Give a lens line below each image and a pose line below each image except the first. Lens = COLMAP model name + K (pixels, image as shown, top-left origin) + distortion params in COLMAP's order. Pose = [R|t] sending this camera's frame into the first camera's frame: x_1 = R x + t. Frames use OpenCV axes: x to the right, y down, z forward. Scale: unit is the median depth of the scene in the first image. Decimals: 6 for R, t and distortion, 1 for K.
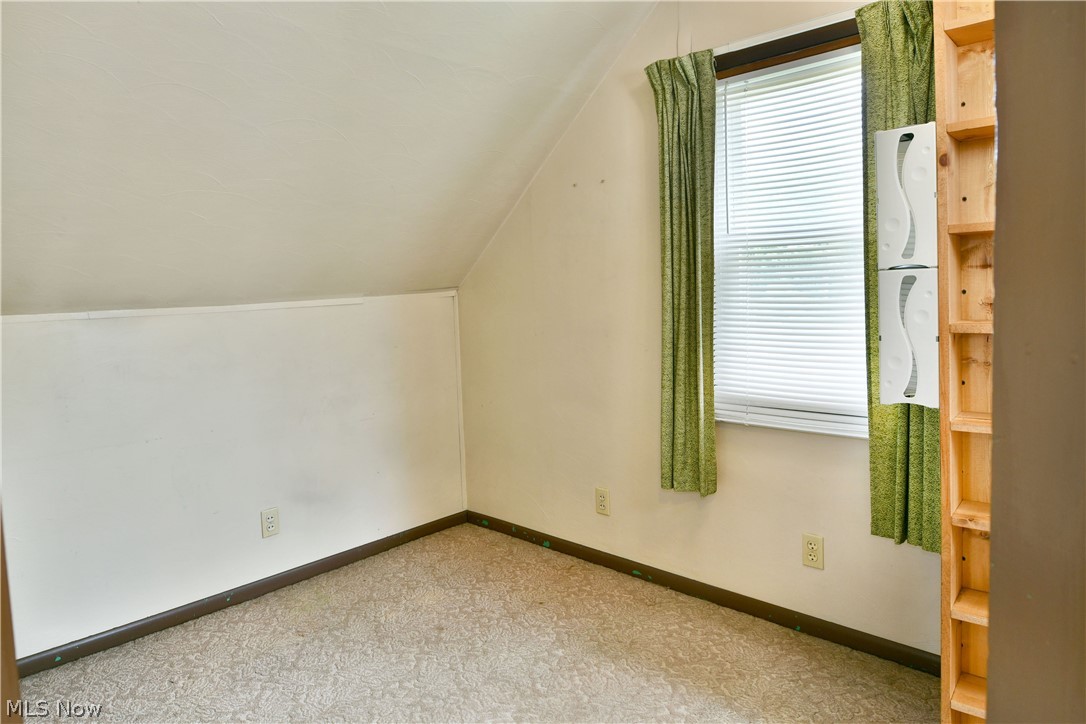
lens RADIAL K [[665.0, 0, 536.6], [0, 665.0, 358.8], [0, 0, 1]] dist [-0.011217, -0.002808]
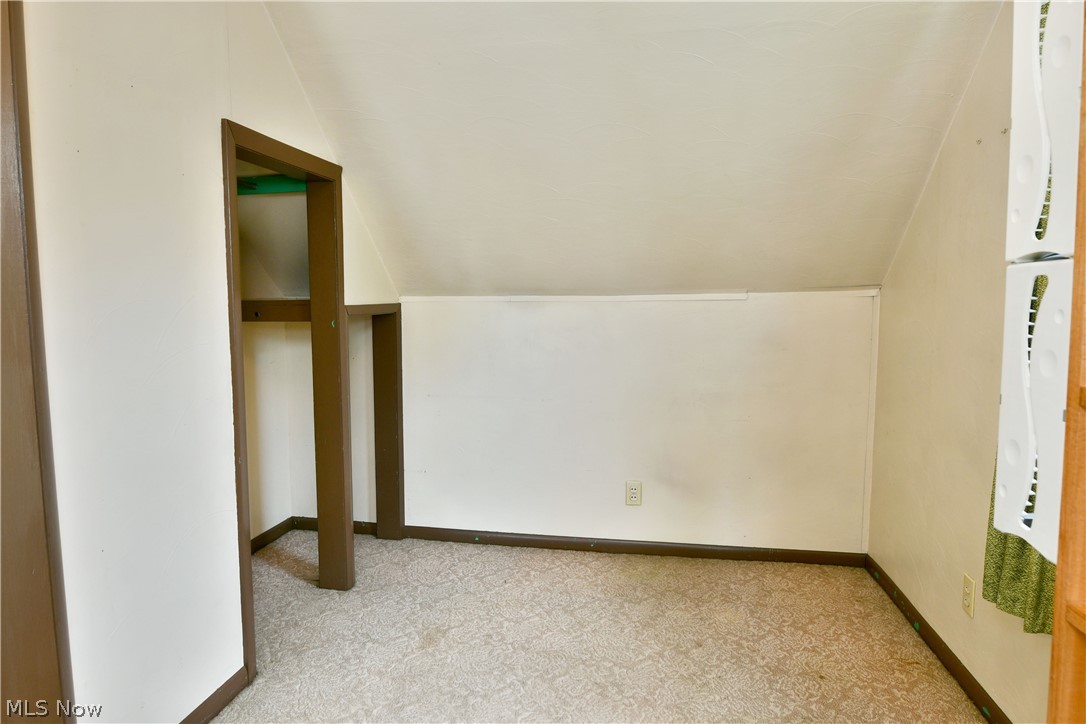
lens RADIAL K [[669.3, 0, 542.7], [0, 669.3, 388.7], [0, 0, 1]] dist [-0.006919, -0.002317]
pose [[0.564821, 0.148645, -0.811716, 0.421687], [-0.106165, 0.988558, 0.107155, -0.032242], [0.818356, 0.025652, 0.574139, 0.240263]]
